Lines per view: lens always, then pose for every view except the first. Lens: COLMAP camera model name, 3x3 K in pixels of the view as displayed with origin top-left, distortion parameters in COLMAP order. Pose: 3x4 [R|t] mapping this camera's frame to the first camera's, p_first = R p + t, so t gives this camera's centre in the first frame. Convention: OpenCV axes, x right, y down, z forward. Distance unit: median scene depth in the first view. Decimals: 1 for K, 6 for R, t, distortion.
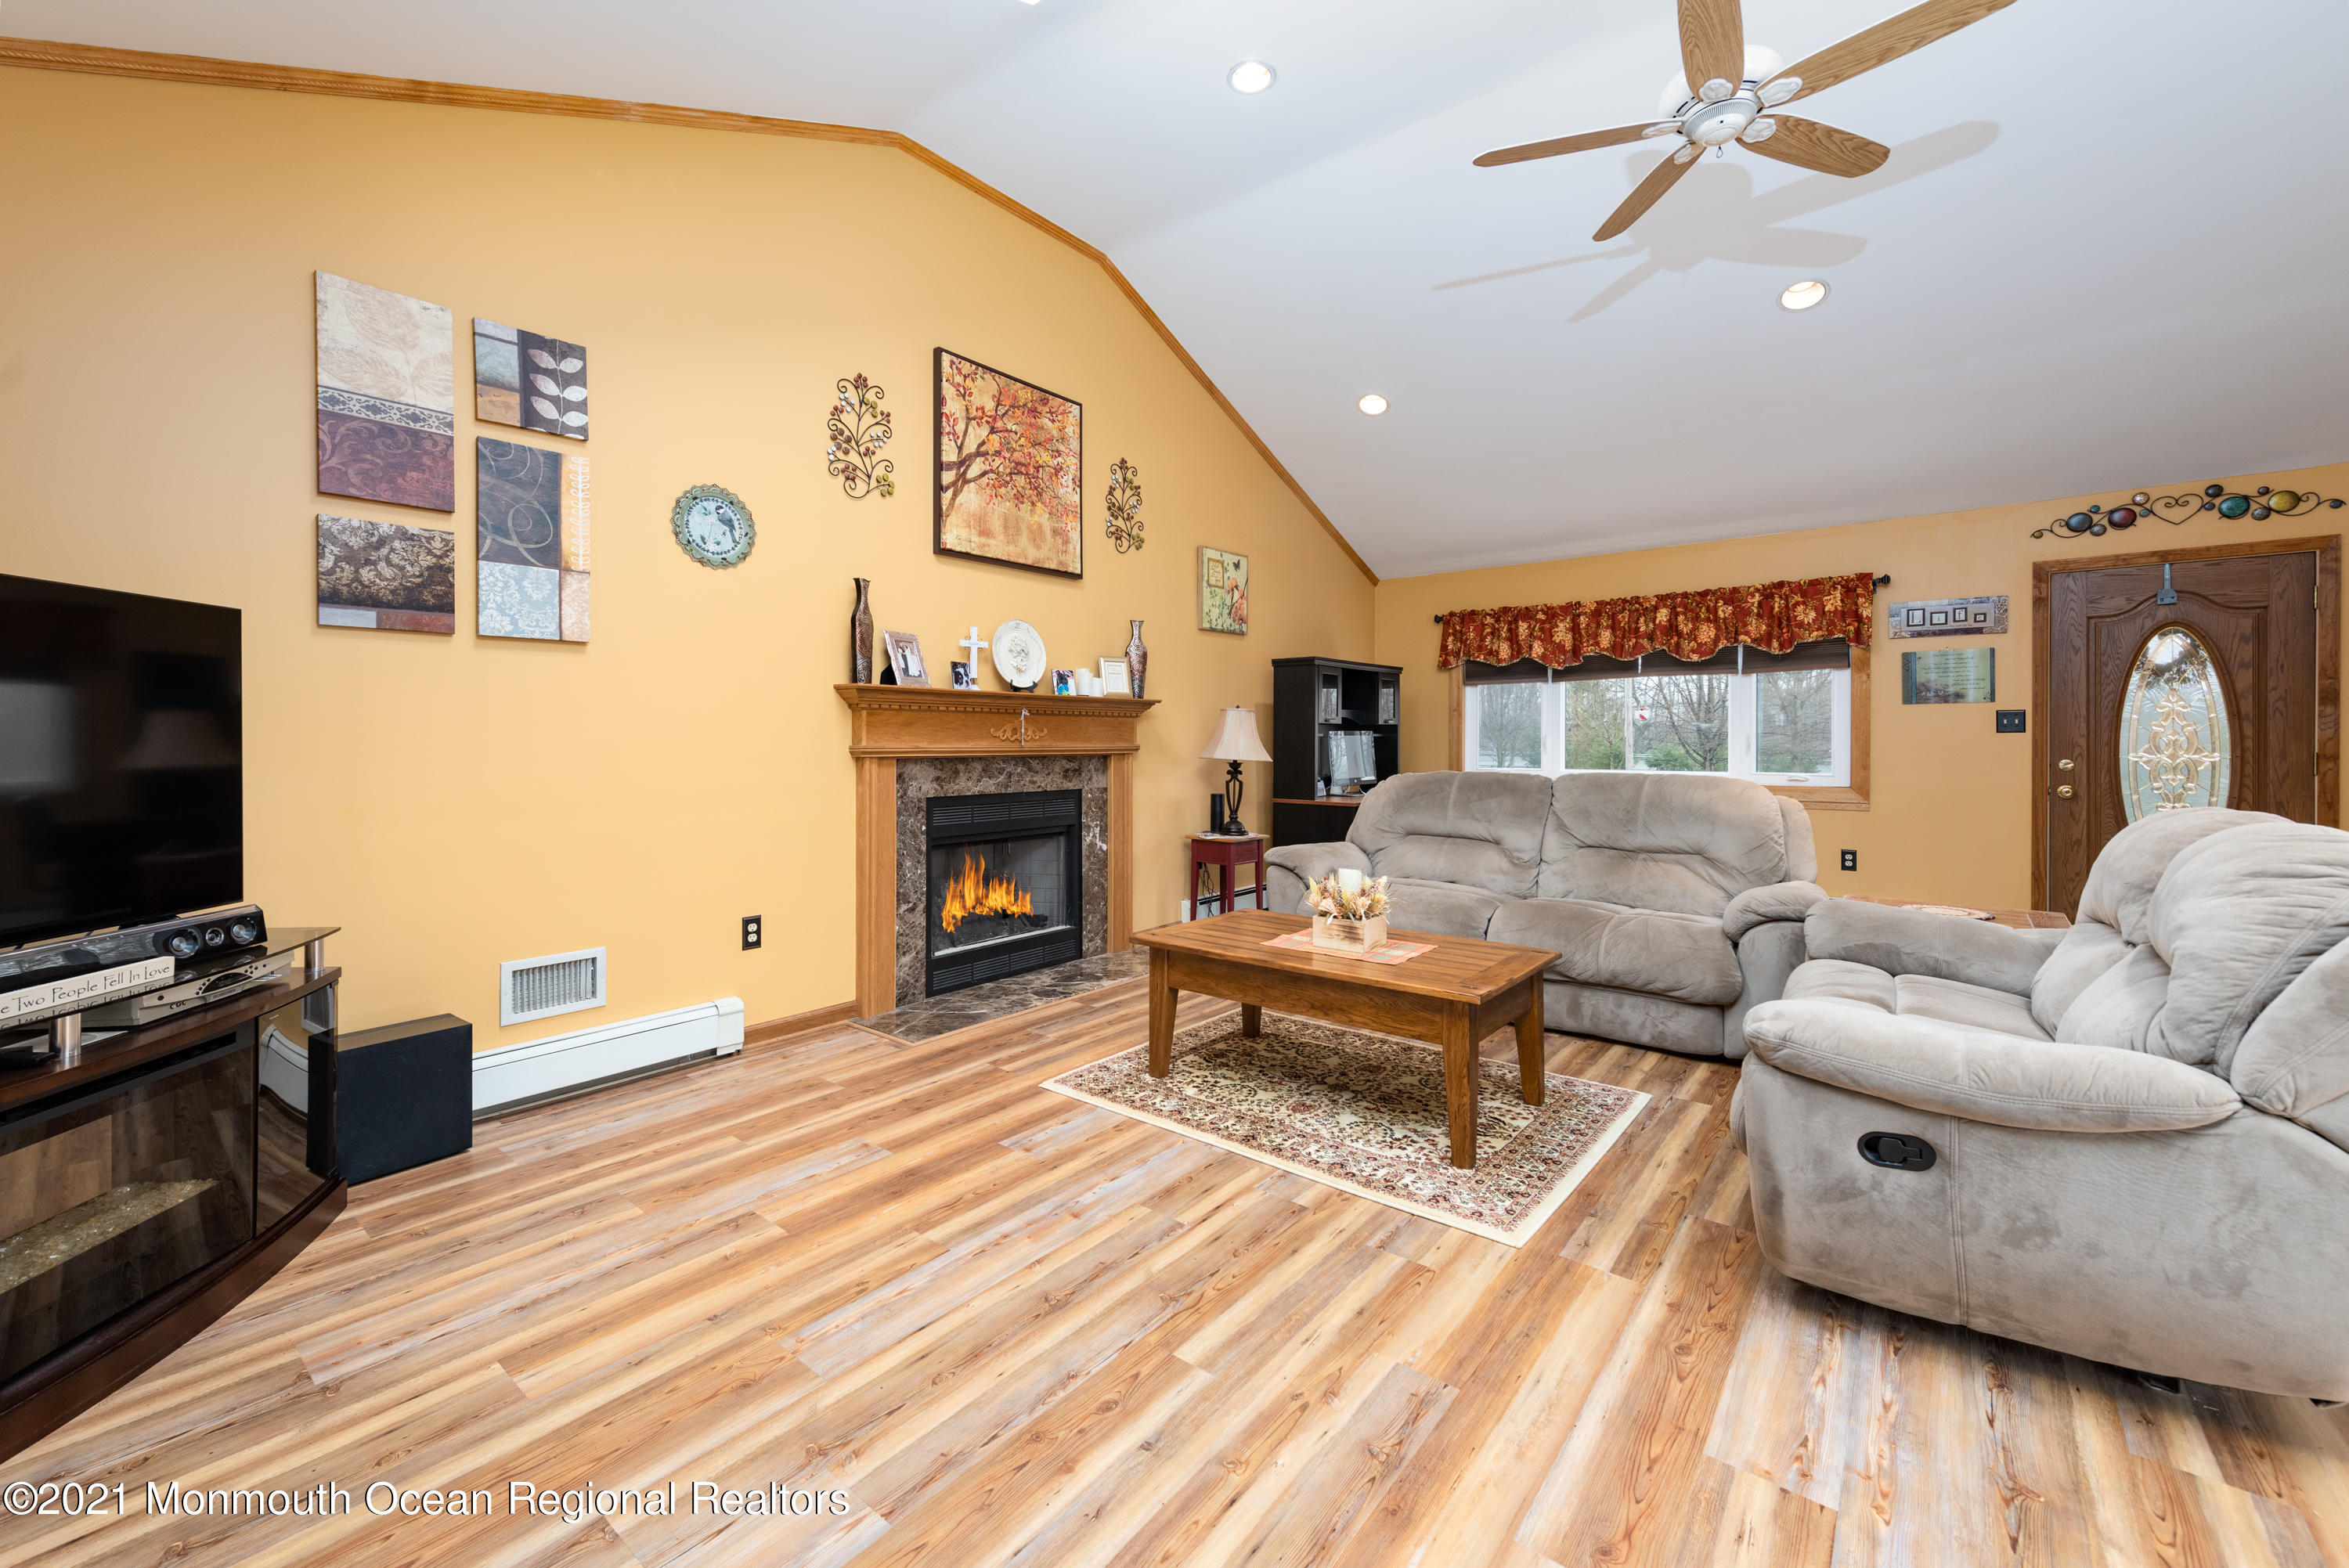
lens RADIAL K [[937.5, 0, 1158.3], [0, 937.5, 746.5], [0, 0, 1]] dist [0.018008, -0.006786]
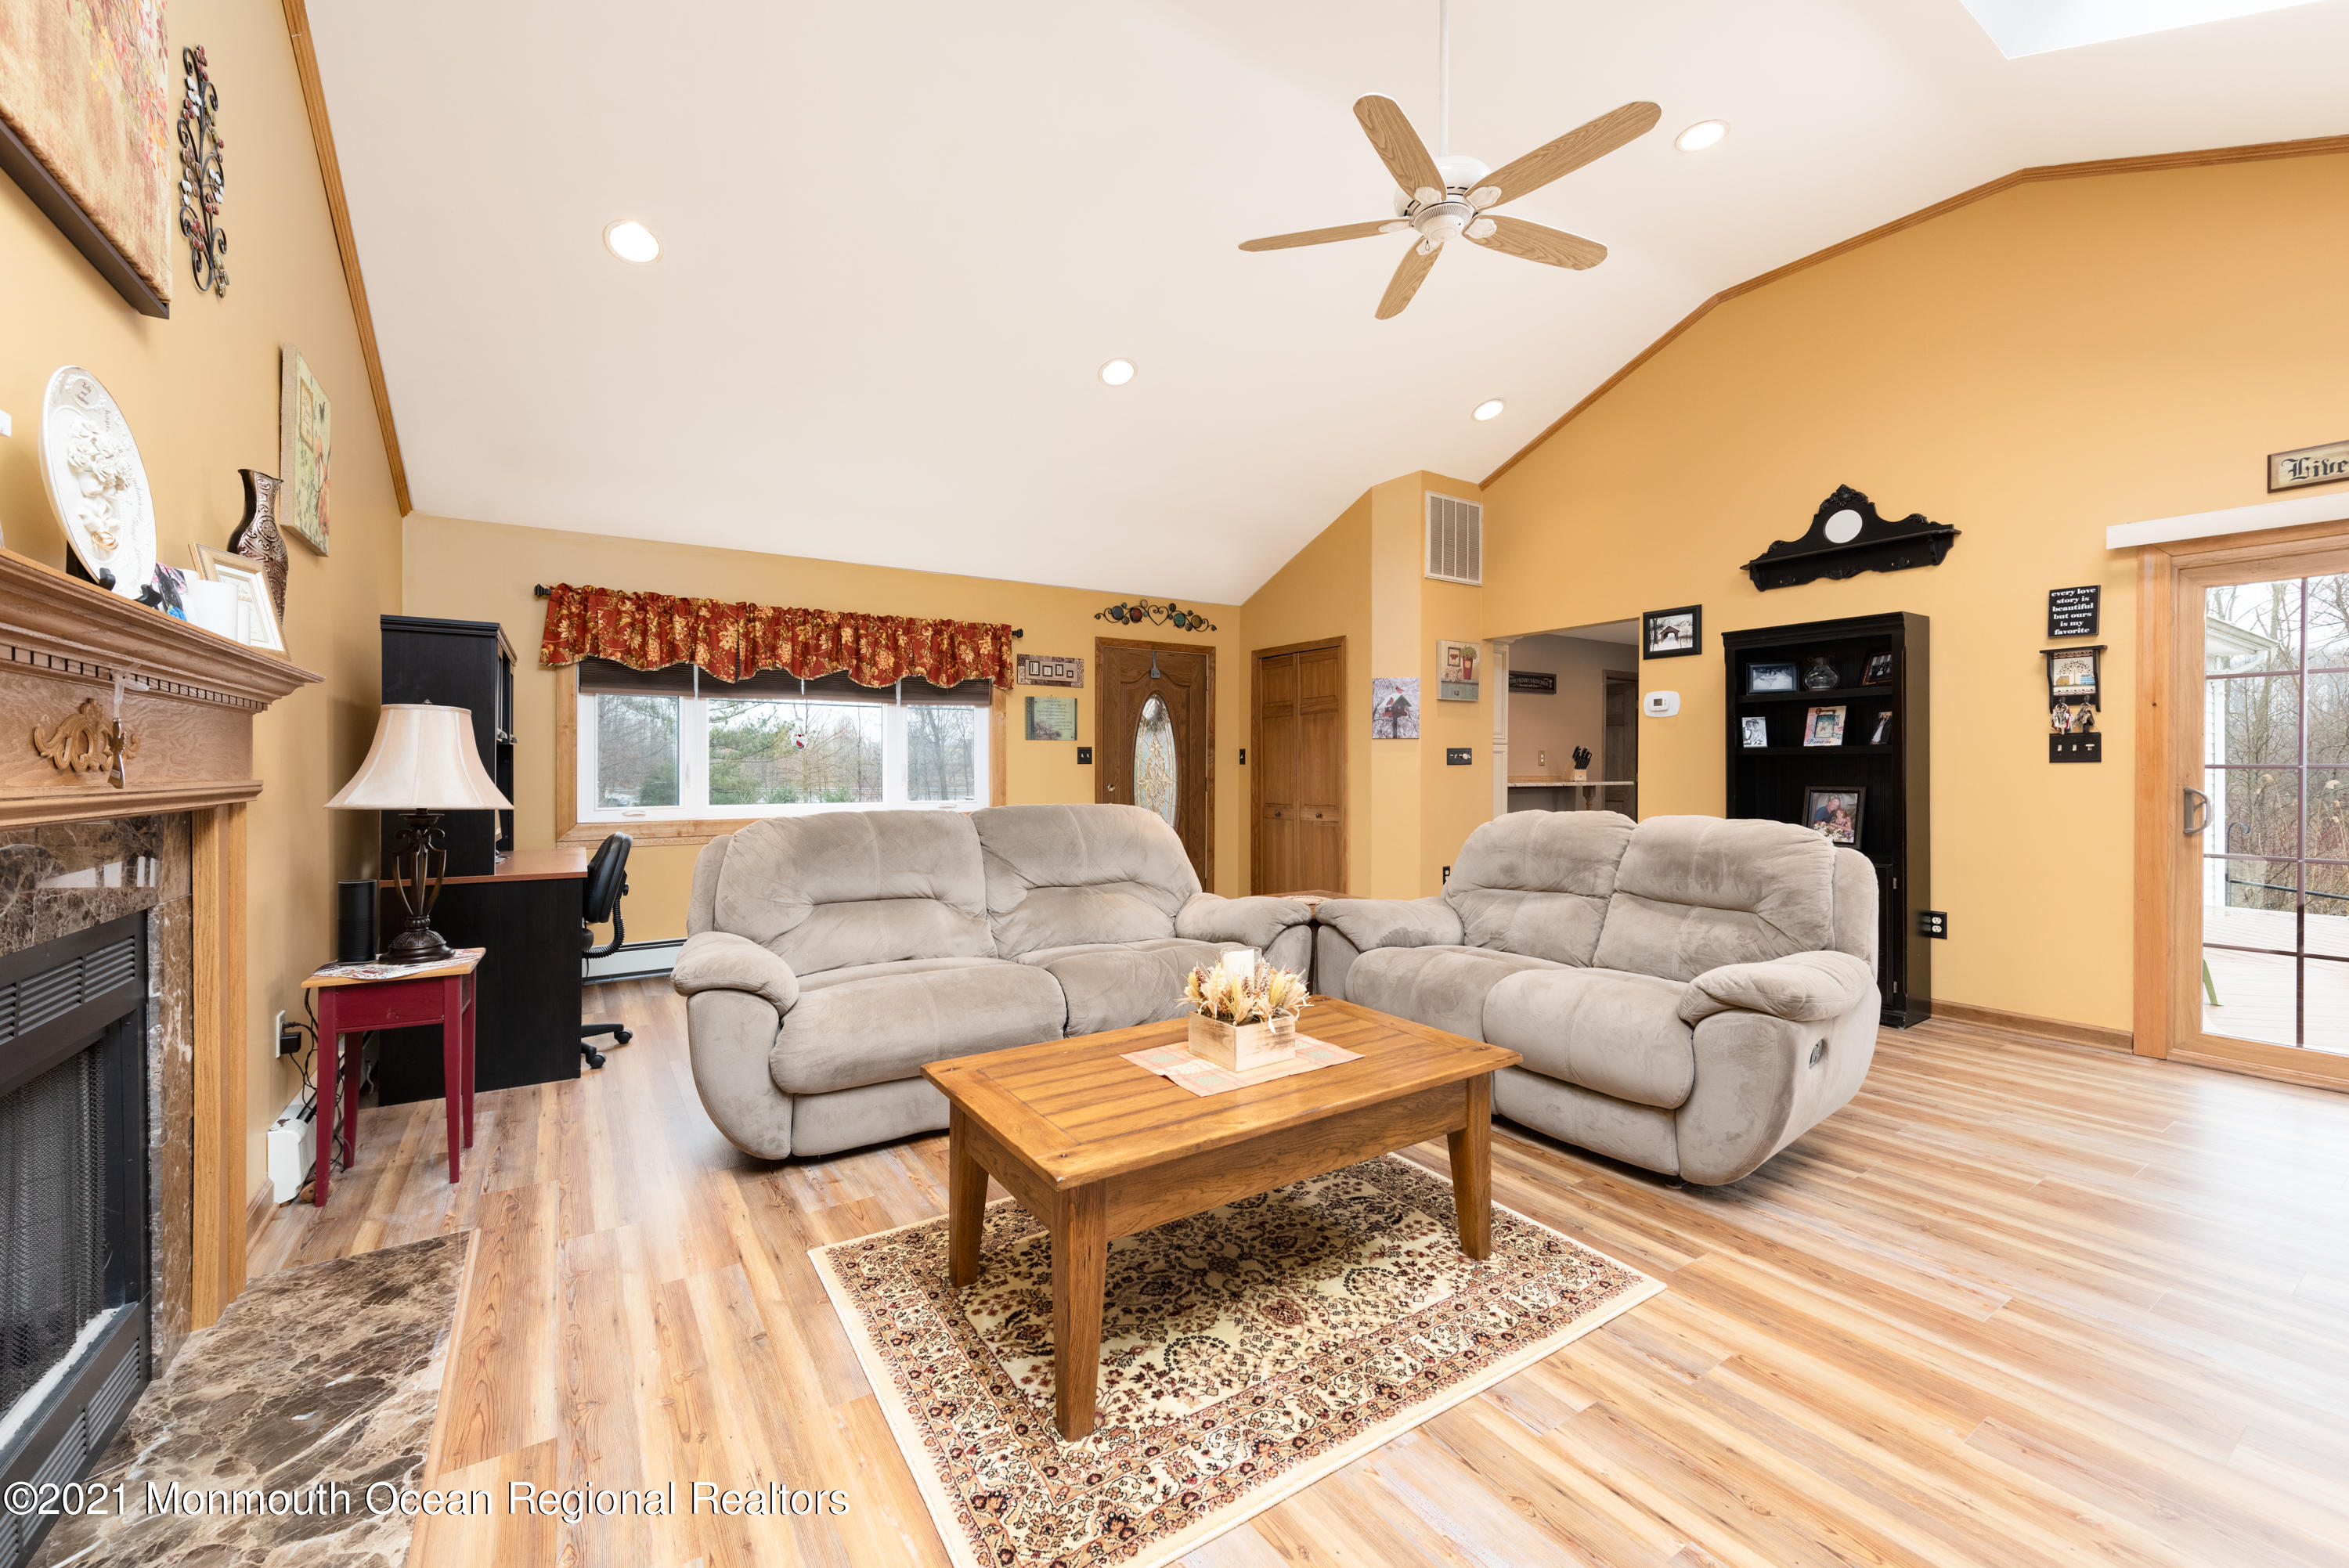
lens RADIAL K [[929.6, 0, 1168.5], [0, 929.6, 775.5], [0, 0, 1]] dist [0.015171, -0.006194]
pose [[0.299366, -0.005714, 0.954121, -0.377089], [0.006018, 0.999973, 0.004100, -0.004310], [-0.954119, 0.004515, 0.299393, 0.647390]]
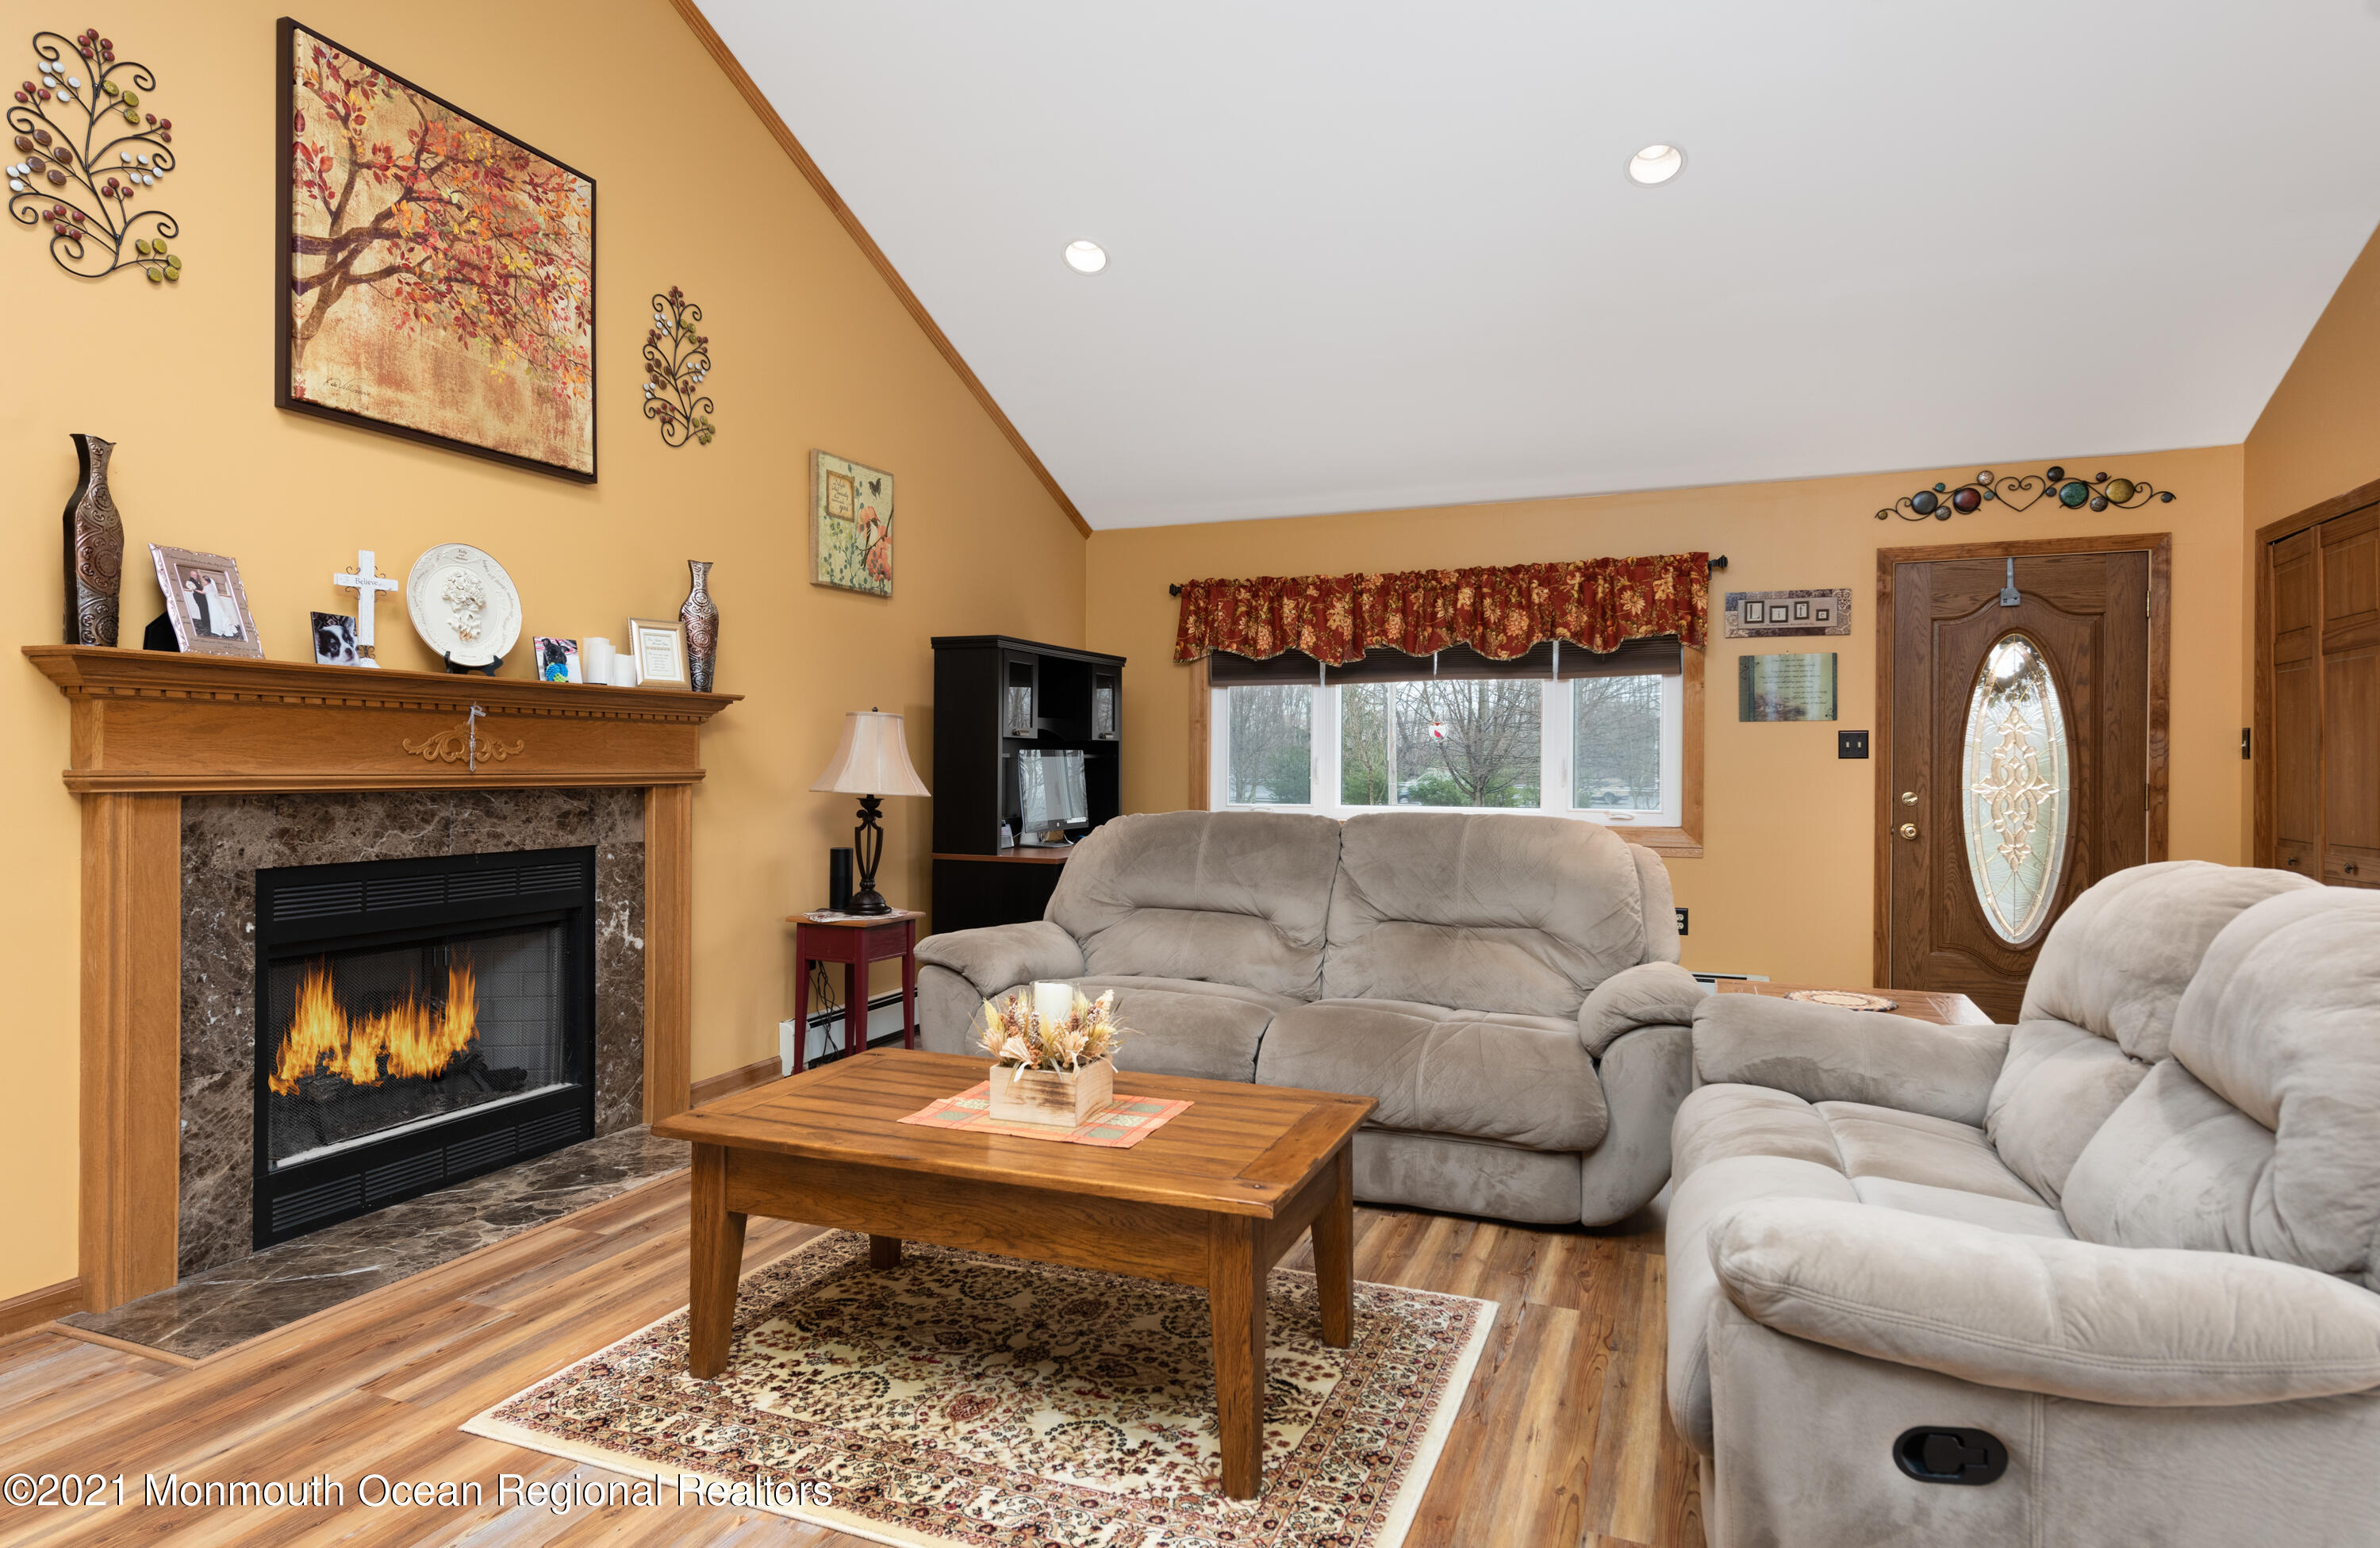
lens RADIAL K [[1288.9, 0, 1186.8], [0, 1288.9, 770.2], [0, 0, 1]] dist [0.023409, -0.013102]
pose [[0.952436, 0.003529, 0.304720, 0.028158], [-0.003258, 0.999994, -0.001396, -0.001742], [-0.304723, 0.000336, 0.952441, 0.154866]]
